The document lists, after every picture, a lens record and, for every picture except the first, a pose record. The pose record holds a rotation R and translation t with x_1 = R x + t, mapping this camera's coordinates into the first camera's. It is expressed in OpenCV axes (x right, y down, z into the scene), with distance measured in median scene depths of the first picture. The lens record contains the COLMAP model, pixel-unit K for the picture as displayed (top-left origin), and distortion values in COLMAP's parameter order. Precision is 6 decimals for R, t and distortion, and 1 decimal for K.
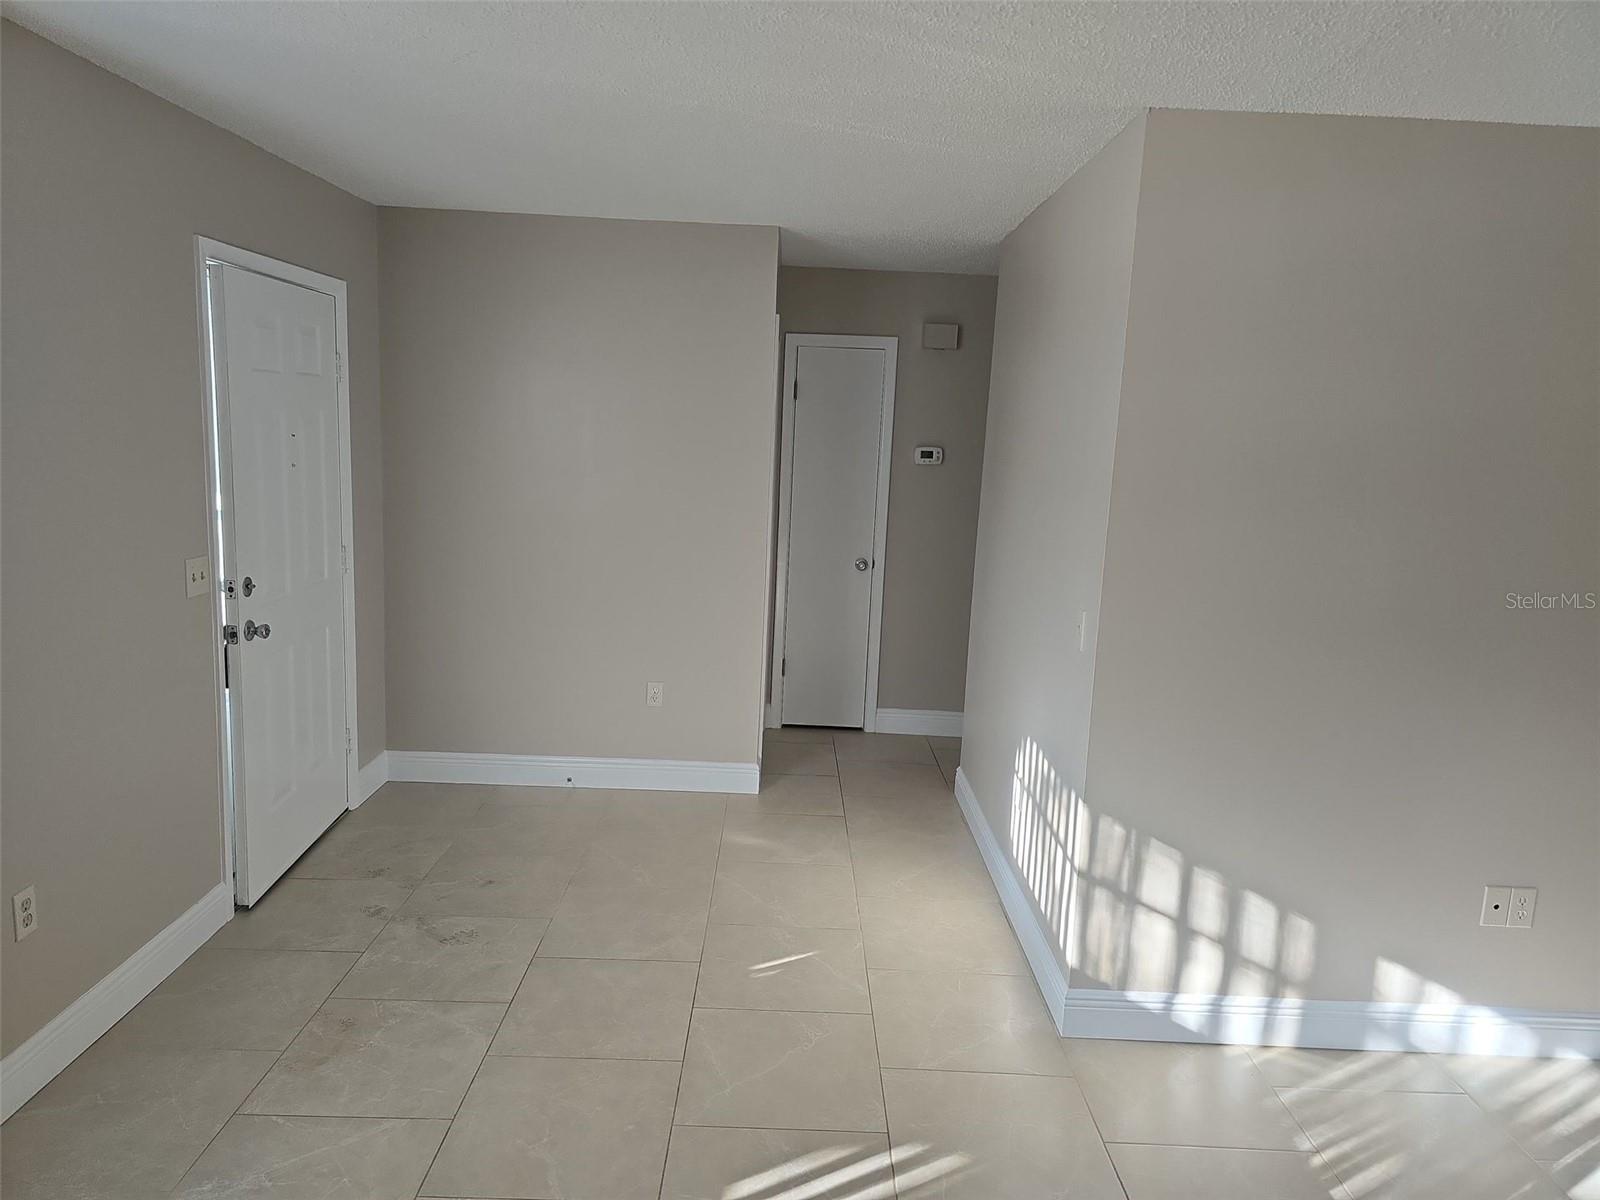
lens RADIAL K [[1077.5, 0, 800.0], [0, 1077.5, 600.0], [0, 0, 1]] dist [0.085989, -0.065139]
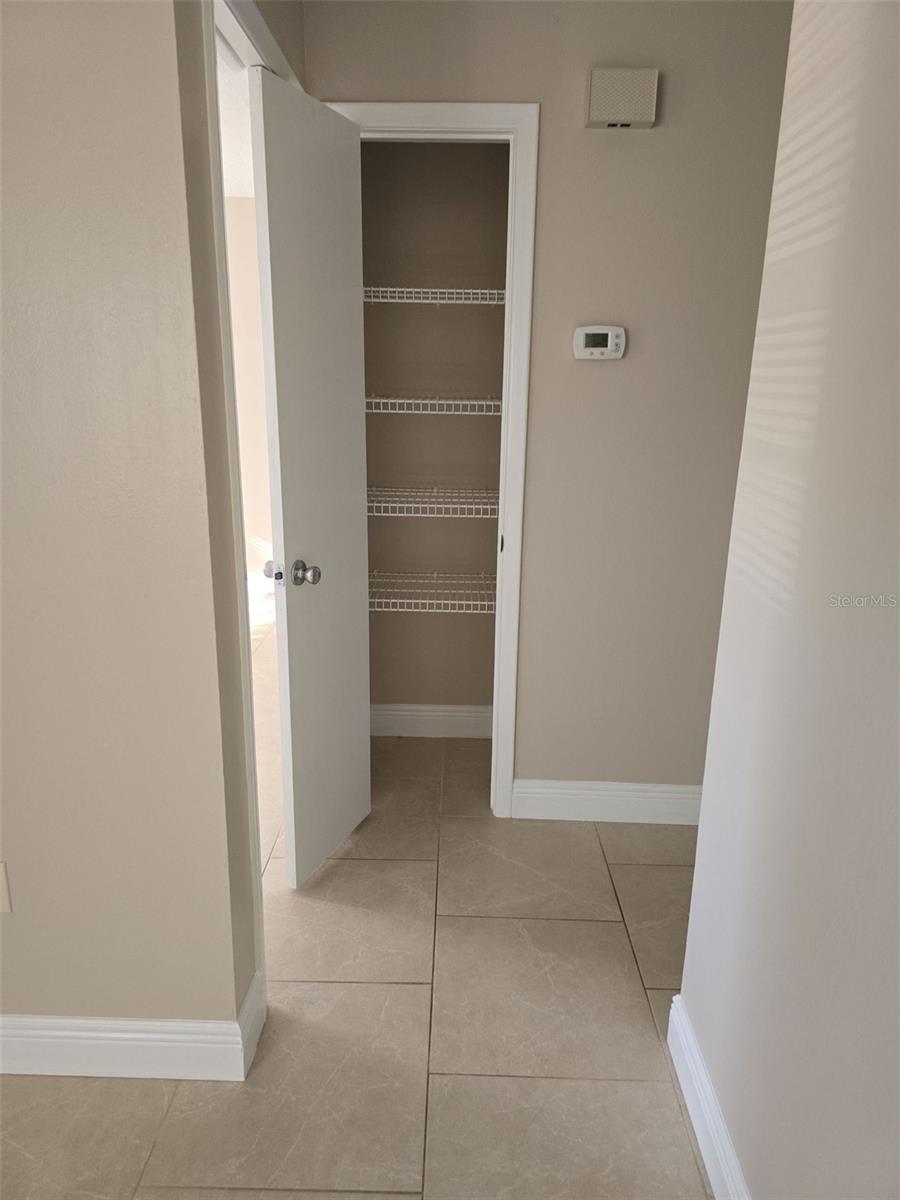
lens RADIAL K [[811.8, 0, 450.0], [0, 811.8, 600.0], [0, 0, 1]] dist [0.090010, -0.089720]
pose [[0.999290, -0.023725, -0.029253, 0.072691], [0.027042, 0.992553, 0.118777, -0.077231], [0.026217, -0.119483, 0.992490, 0.778441]]
